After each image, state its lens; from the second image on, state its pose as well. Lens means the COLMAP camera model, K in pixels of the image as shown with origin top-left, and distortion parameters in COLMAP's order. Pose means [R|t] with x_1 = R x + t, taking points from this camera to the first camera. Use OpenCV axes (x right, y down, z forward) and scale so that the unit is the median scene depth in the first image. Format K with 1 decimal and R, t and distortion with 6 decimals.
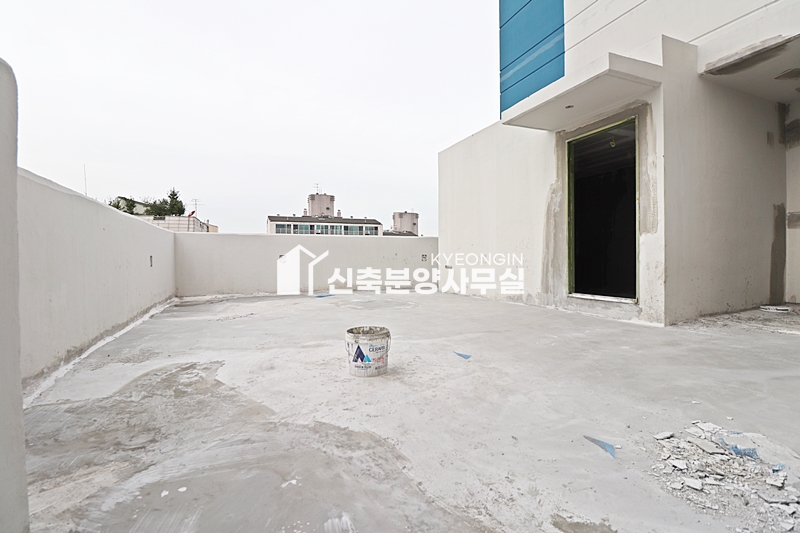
lens RADIAL K [[373.4, 0, 401.4], [0, 373.4, 263.5], [0, 0, 1]] dist [-0.005078, -0.000485]
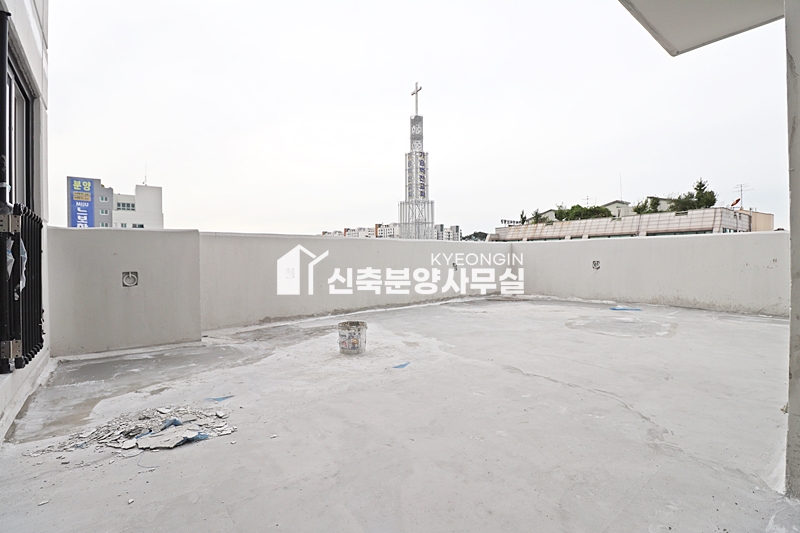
lens RADIAL K [[373.4, 0, 400.3], [0, 373.4, 262.1], [0, 0, 1]] dist [-0.005078, -0.000485]
pose [[0.263914, 0.018378, -0.964371, 0.498668], [-0.008997, 0.999822, 0.016592, -0.032776], [0.964504, 0.004297, 0.264032, 0.283958]]
